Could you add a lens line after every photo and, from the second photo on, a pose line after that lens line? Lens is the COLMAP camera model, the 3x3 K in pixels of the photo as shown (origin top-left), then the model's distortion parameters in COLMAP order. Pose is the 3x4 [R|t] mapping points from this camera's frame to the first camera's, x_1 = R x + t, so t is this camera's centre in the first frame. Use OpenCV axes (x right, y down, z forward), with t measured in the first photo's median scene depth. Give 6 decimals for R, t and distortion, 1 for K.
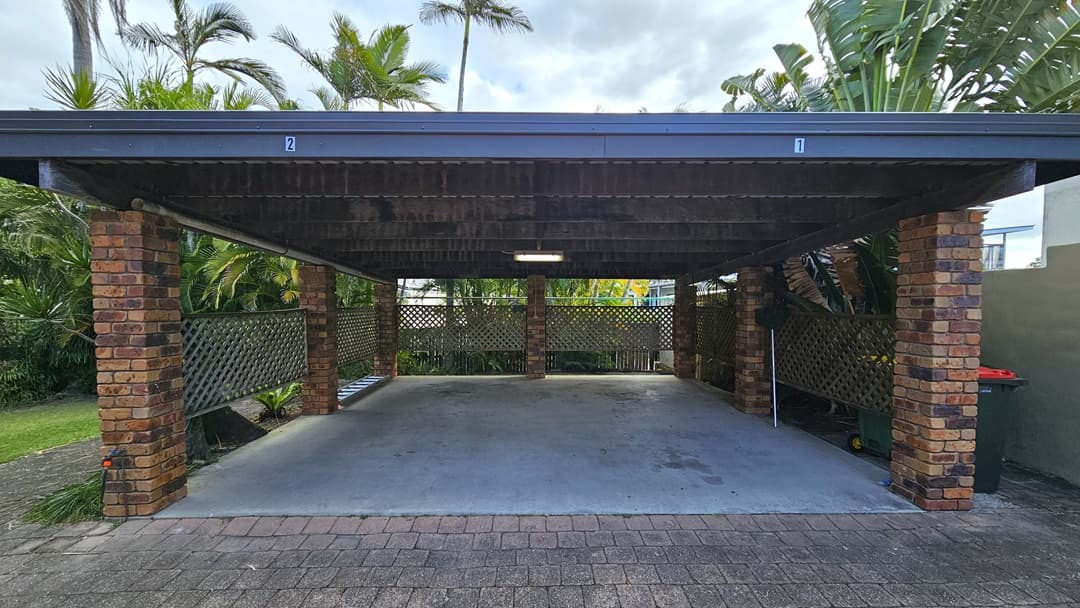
lens RADIAL K [[440.5, 0, 541.1], [0, 440.5, 313.7], [0, 0, 1]] dist [0.002198, -0.002379]
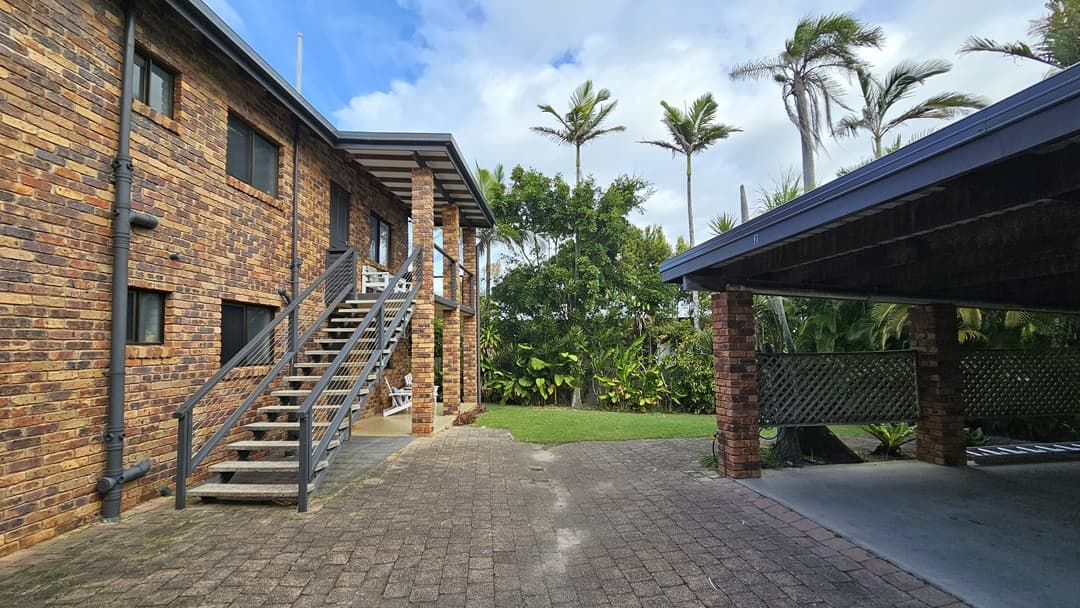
lens RADIAL K [[440.5, 0, 544.6], [0, 440.5, 303.7], [0, 0, 1]] dist [0.002198, -0.002379]
pose [[0.120737, -0.096349, -0.987998, 0.393682], [-0.014981, 0.994988, -0.098861, -0.004990], [0.992571, 0.026737, 0.118689, 0.059833]]
